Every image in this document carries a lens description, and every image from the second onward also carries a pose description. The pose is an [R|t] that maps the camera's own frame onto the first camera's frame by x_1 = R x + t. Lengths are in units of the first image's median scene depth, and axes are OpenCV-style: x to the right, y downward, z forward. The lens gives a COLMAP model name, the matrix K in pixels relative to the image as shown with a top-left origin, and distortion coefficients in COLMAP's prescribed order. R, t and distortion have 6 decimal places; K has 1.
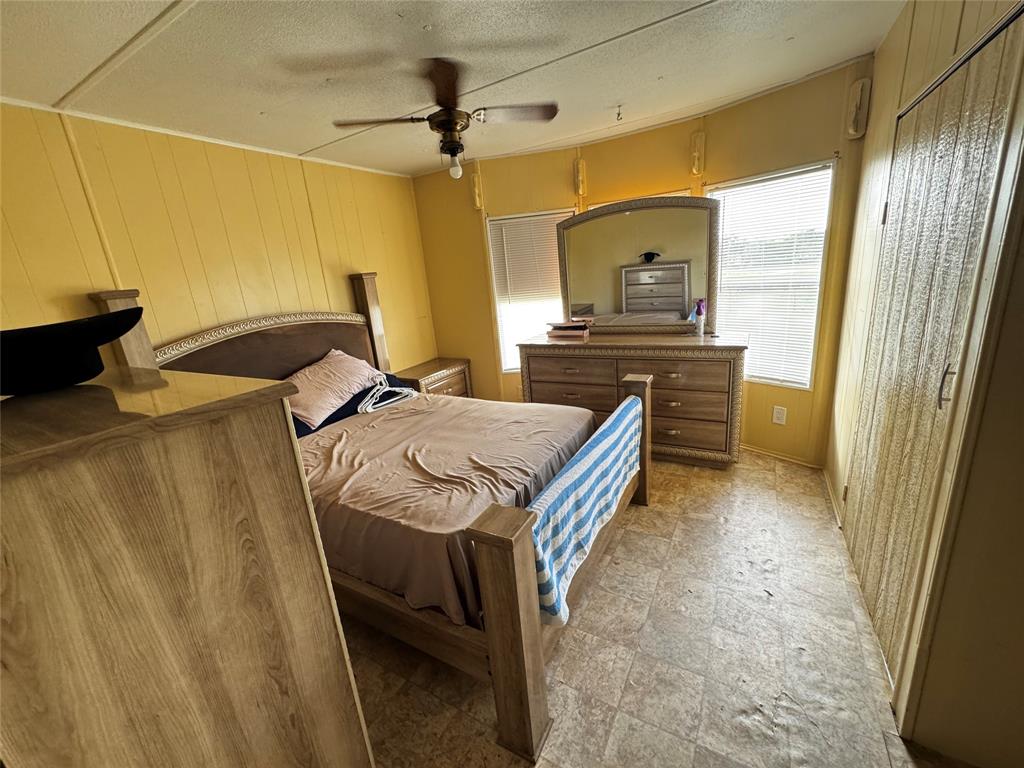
lens RADIAL K [[410.7, 0, 512.0], [0, 410.7, 384.0], [0, 0, 1]] dist [-0.002443, 0.000226]
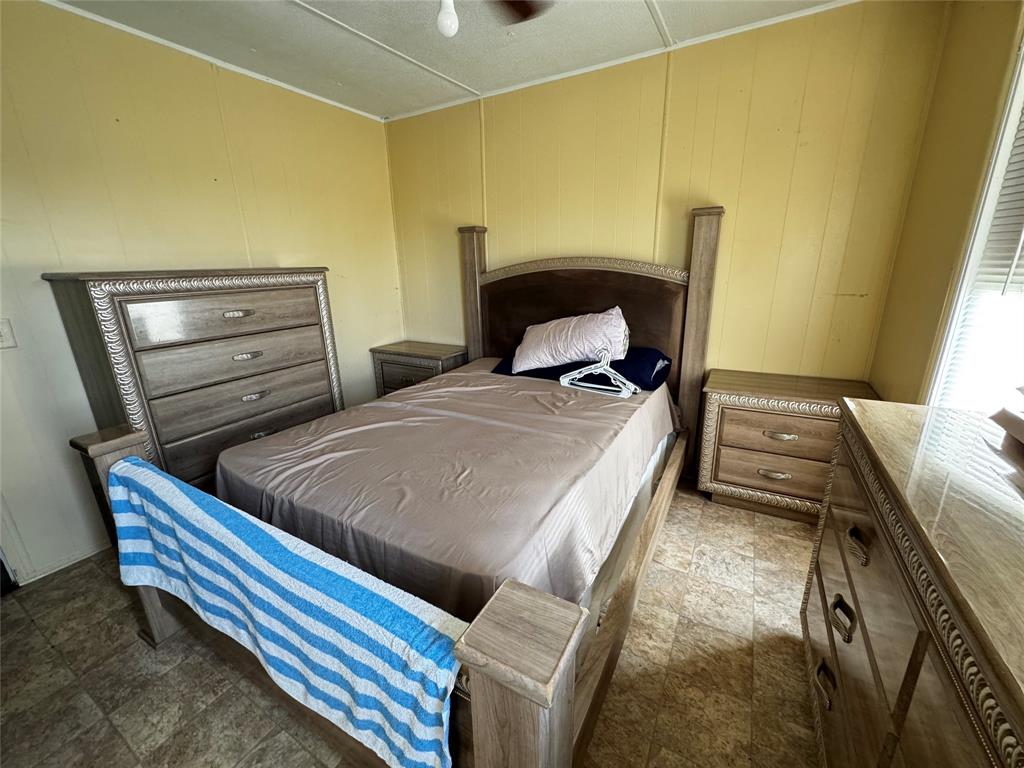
lens RADIAL K [[410.7, 0, 512.0], [0, 410.7, 384.0], [0, 0, 1]] dist [-0.002443, 0.000226]
pose [[0.008909, 0.370792, -0.928673, 0.432223], [-0.244031, 0.901437, 0.357576, -0.210272], [0.969726, 0.223439, 0.098516, 0.839422]]
